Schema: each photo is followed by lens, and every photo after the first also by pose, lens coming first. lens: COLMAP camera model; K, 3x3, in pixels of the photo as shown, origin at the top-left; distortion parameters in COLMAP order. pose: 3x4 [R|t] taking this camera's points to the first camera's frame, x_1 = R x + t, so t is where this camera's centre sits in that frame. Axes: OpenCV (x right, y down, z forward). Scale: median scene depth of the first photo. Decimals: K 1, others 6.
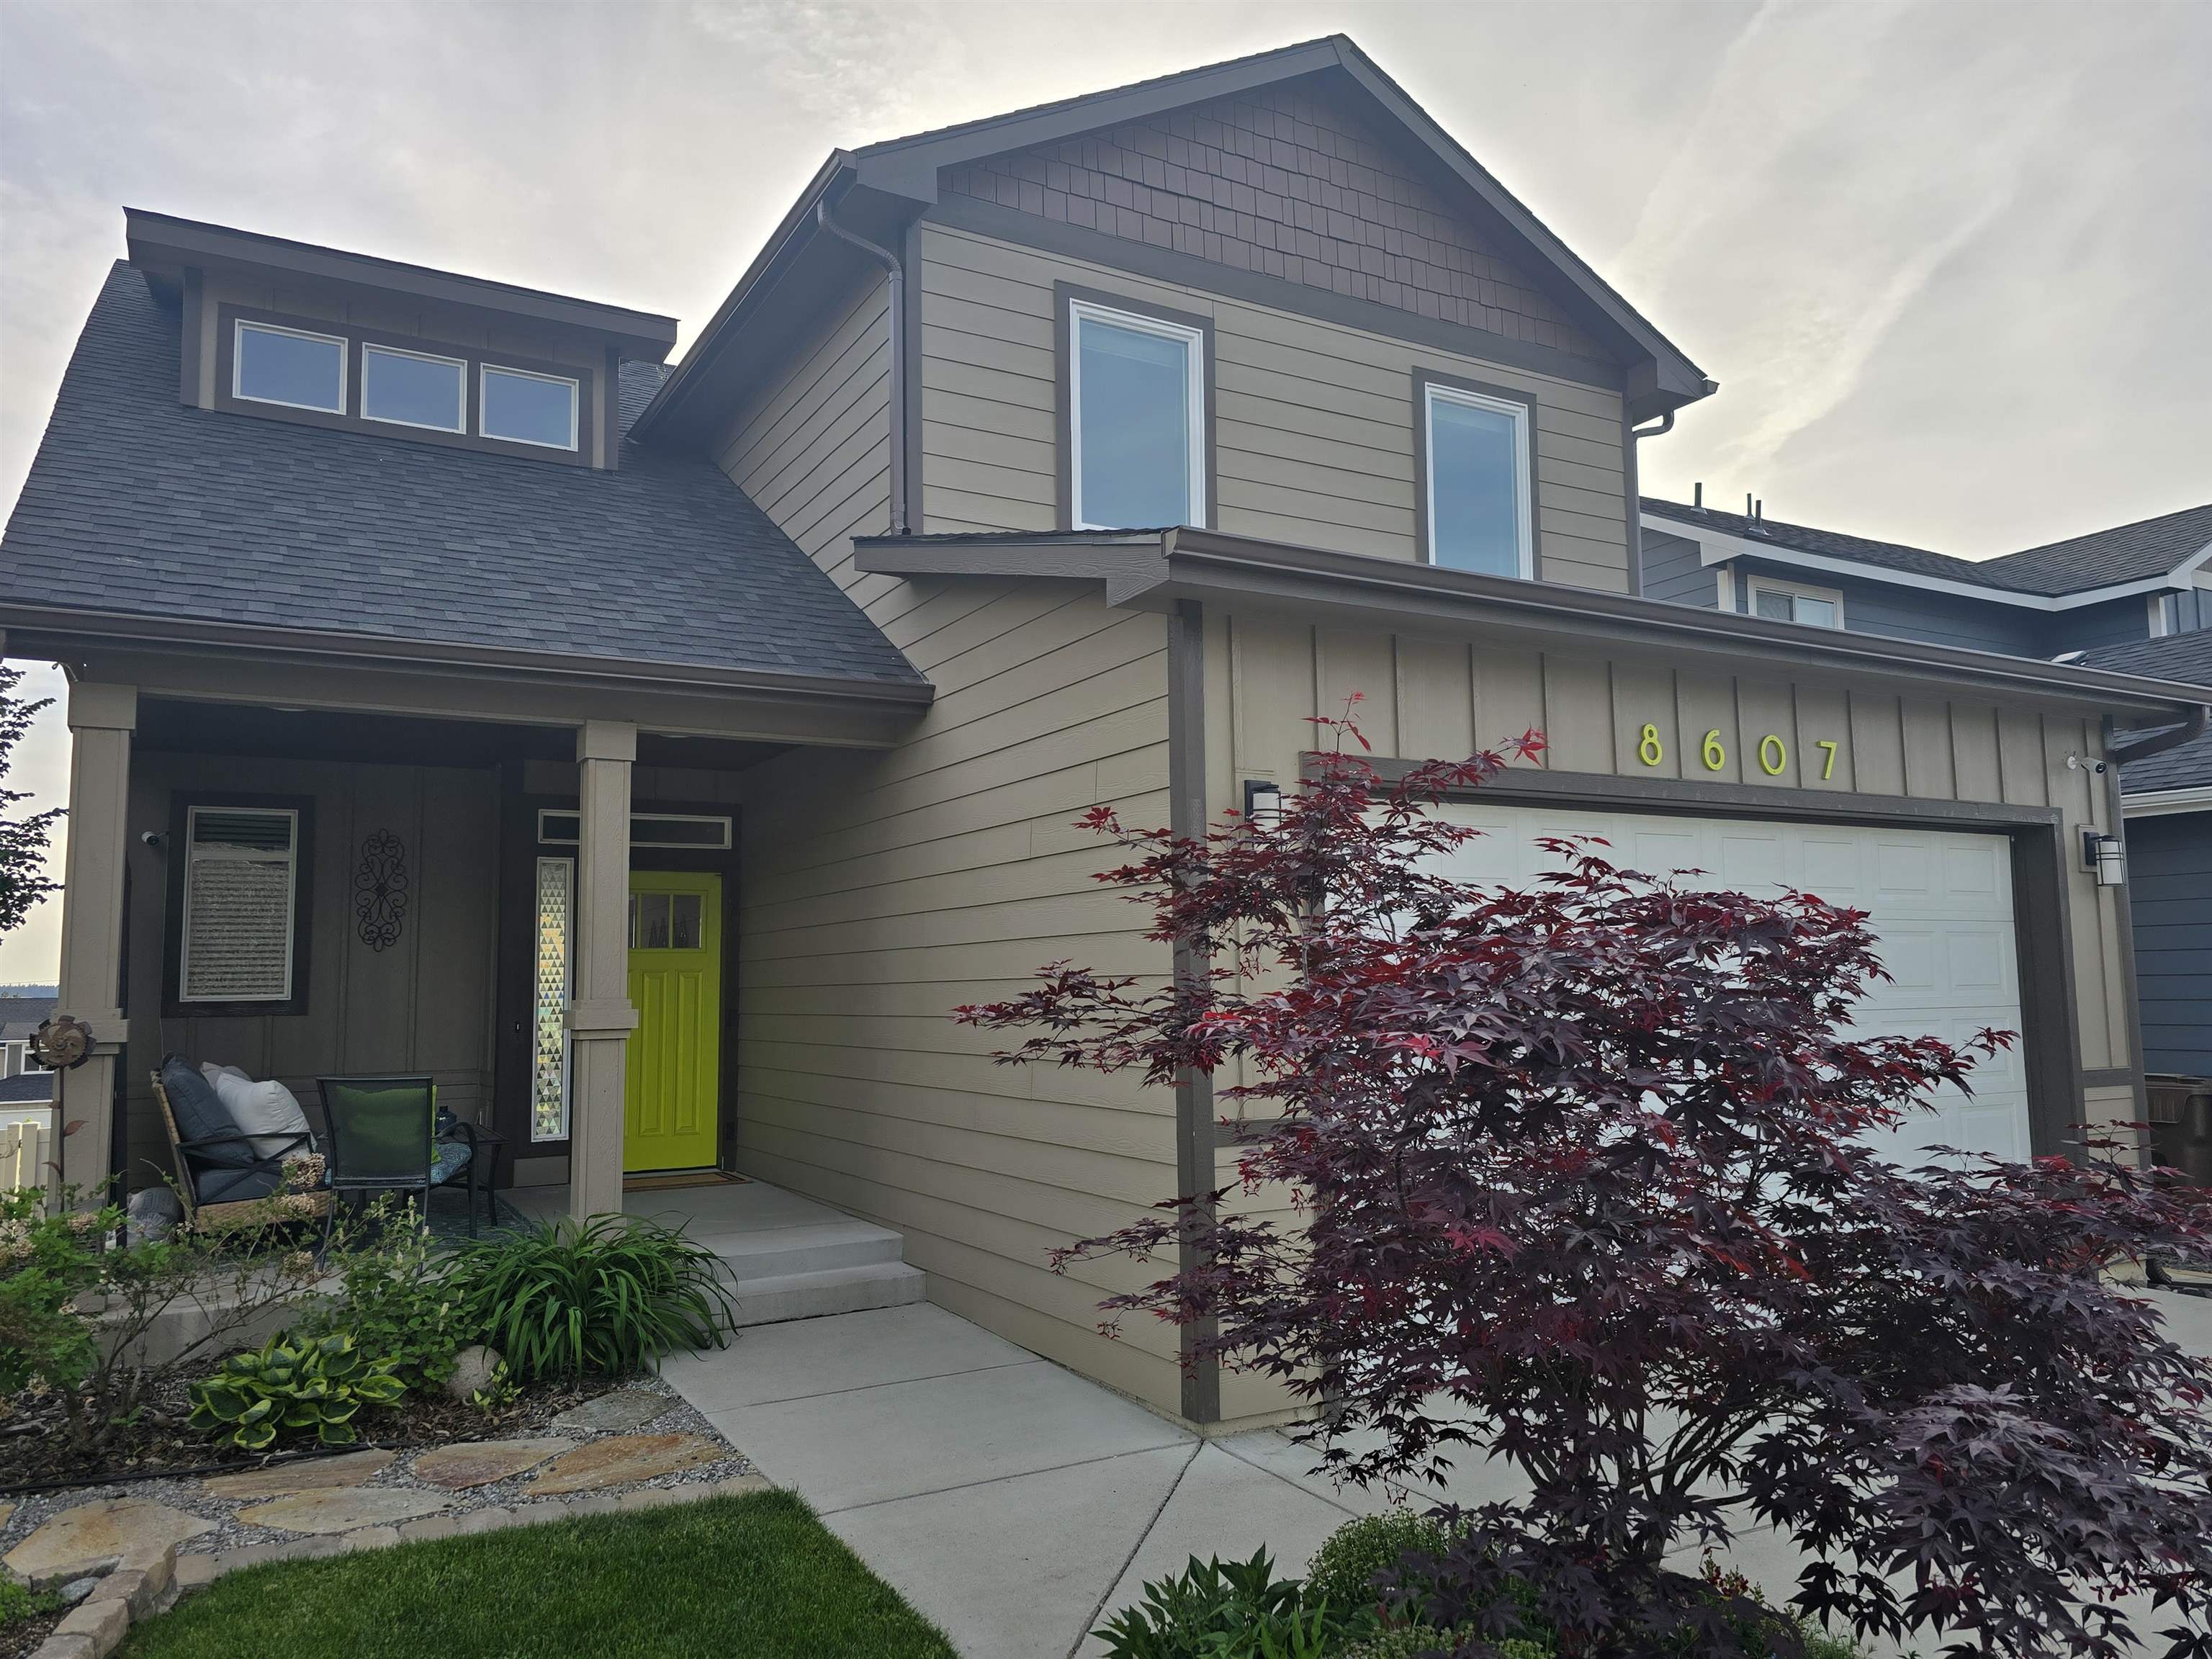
lens RADIAL K [[1502.7, 0, 1106.0], [0, 1502.7, 829.5], [0, 0, 1]] dist [0.015609, -0.004919]
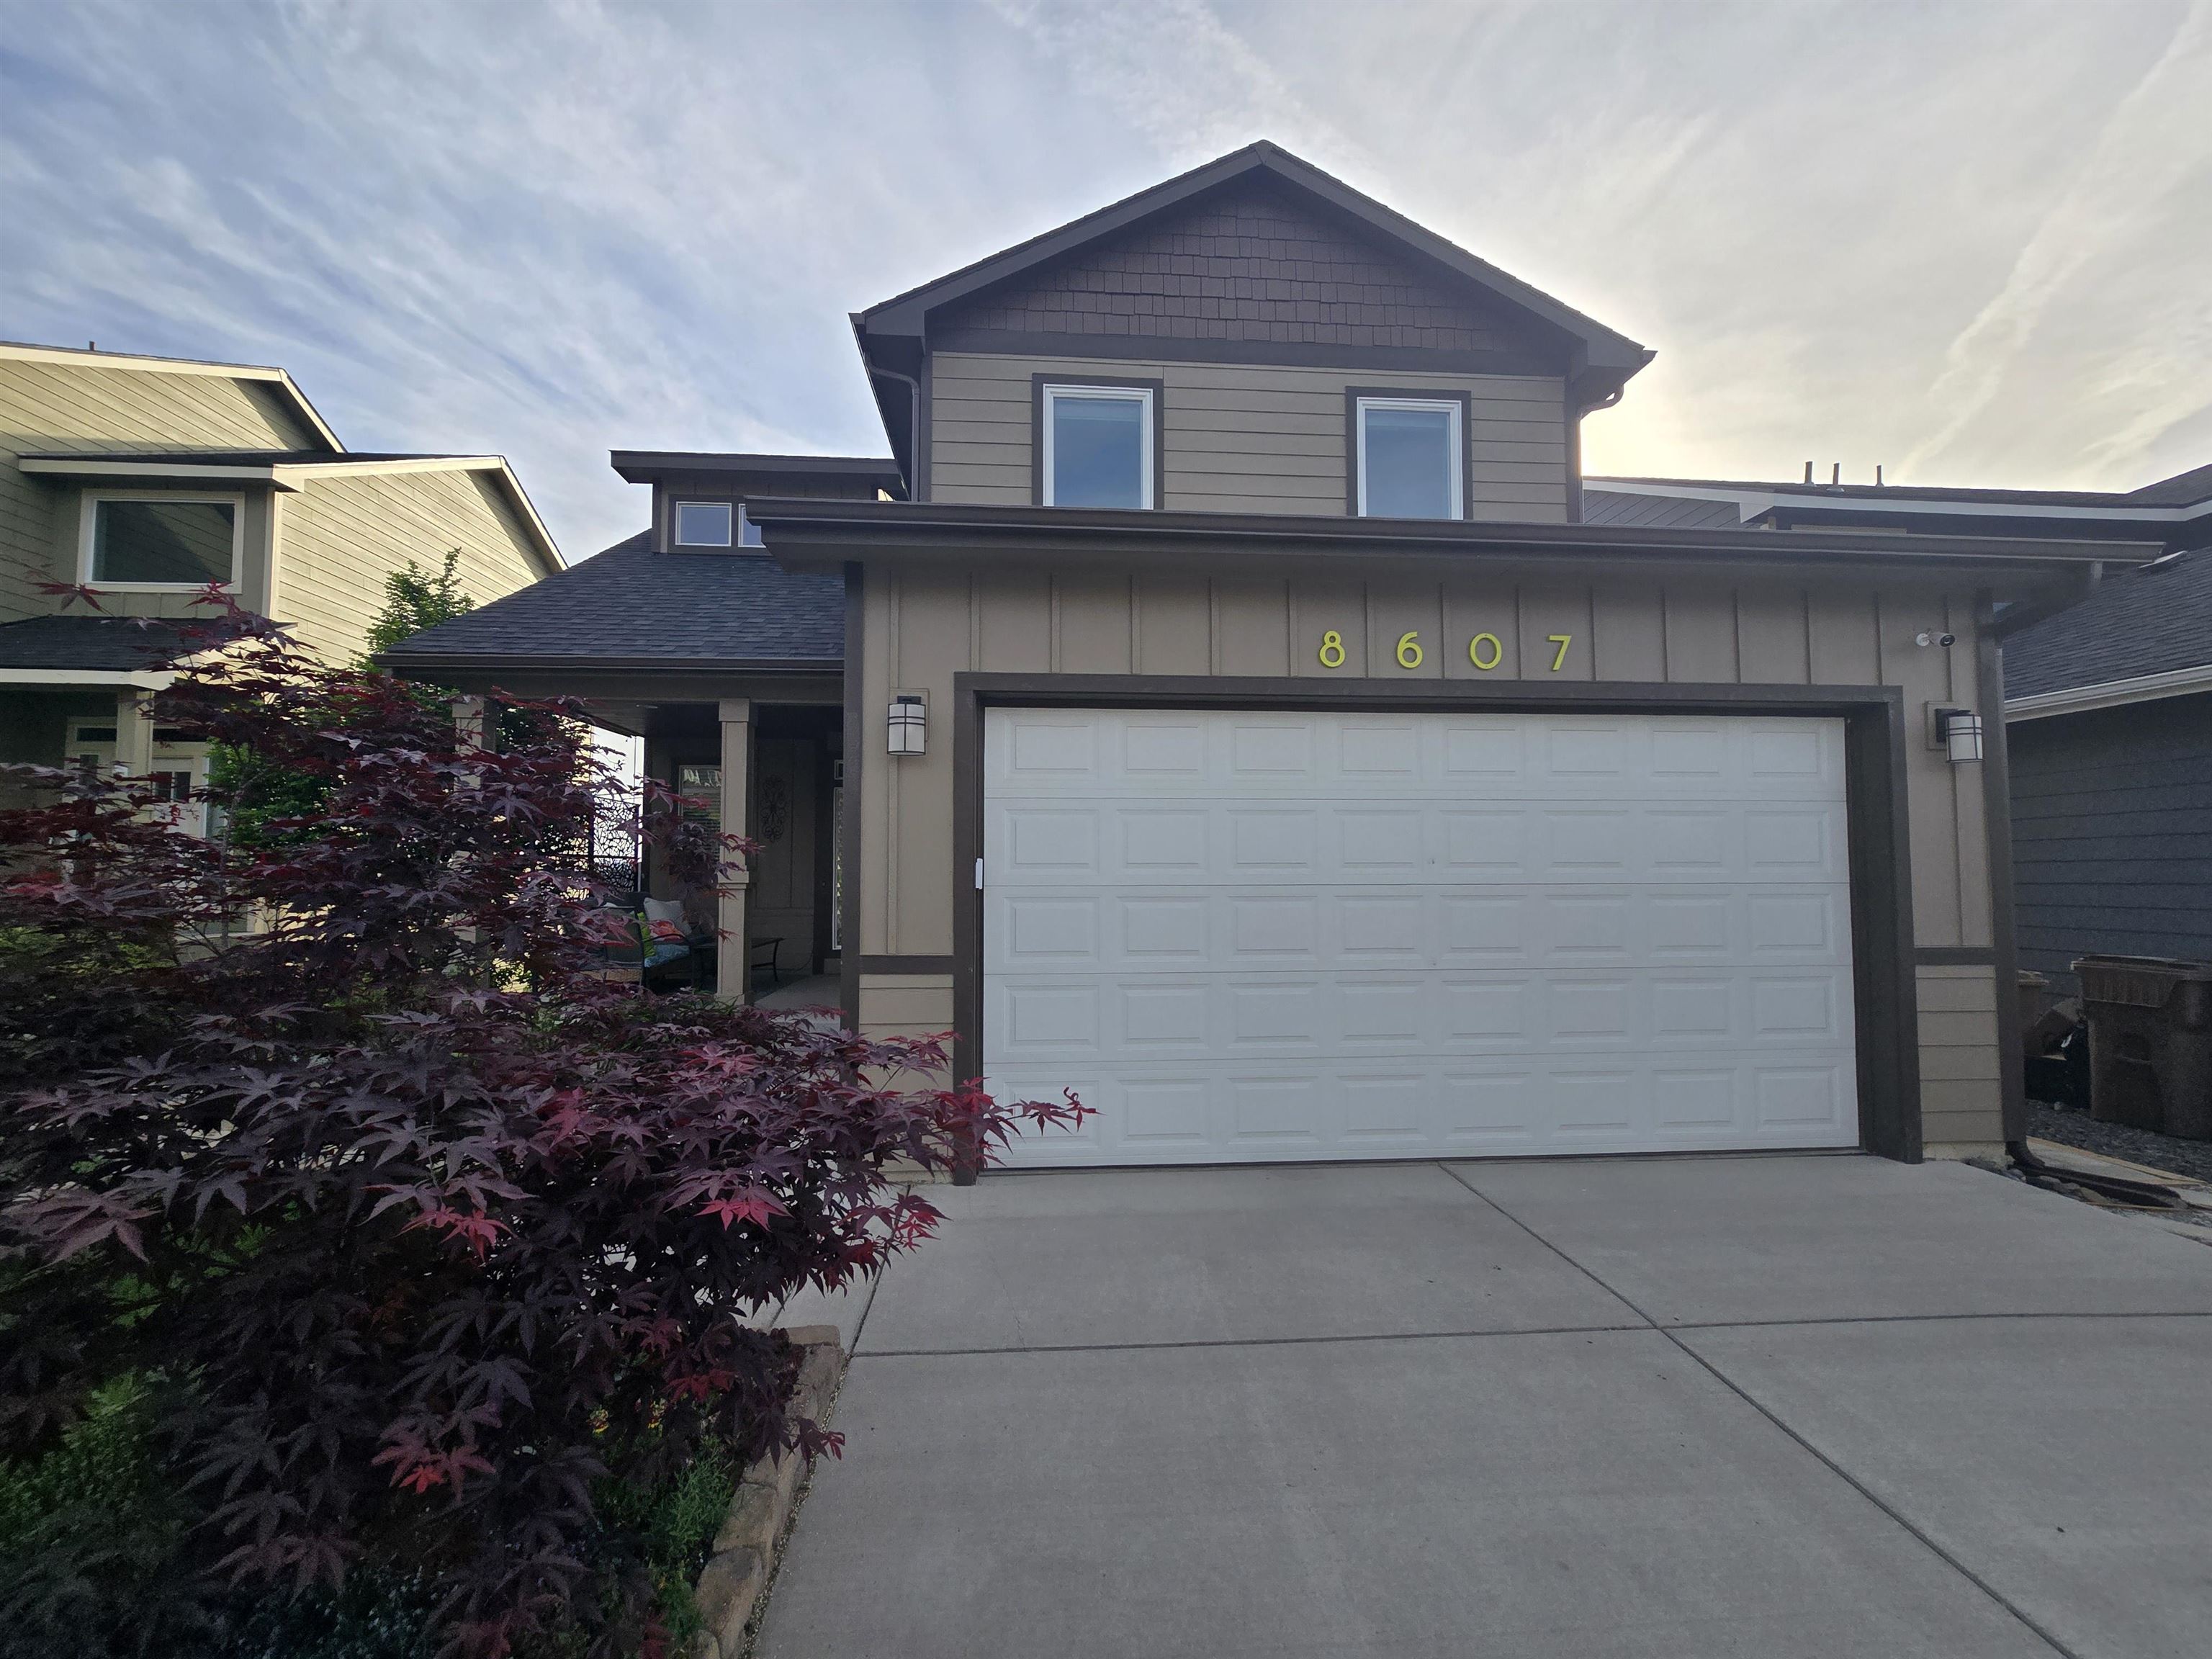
lens RADIAL K [[883.6, 0, 1106.0], [0, 883.6, 829.5], [0, 0, 1]] dist [-0.012811, 0.000204]
pose [[0.906423, -0.010289, -0.422246, 0.365068], [0.032327, 0.998461, 0.045067, 0.034133], [0.421132, -0.054499, 0.905360, 0.229835]]
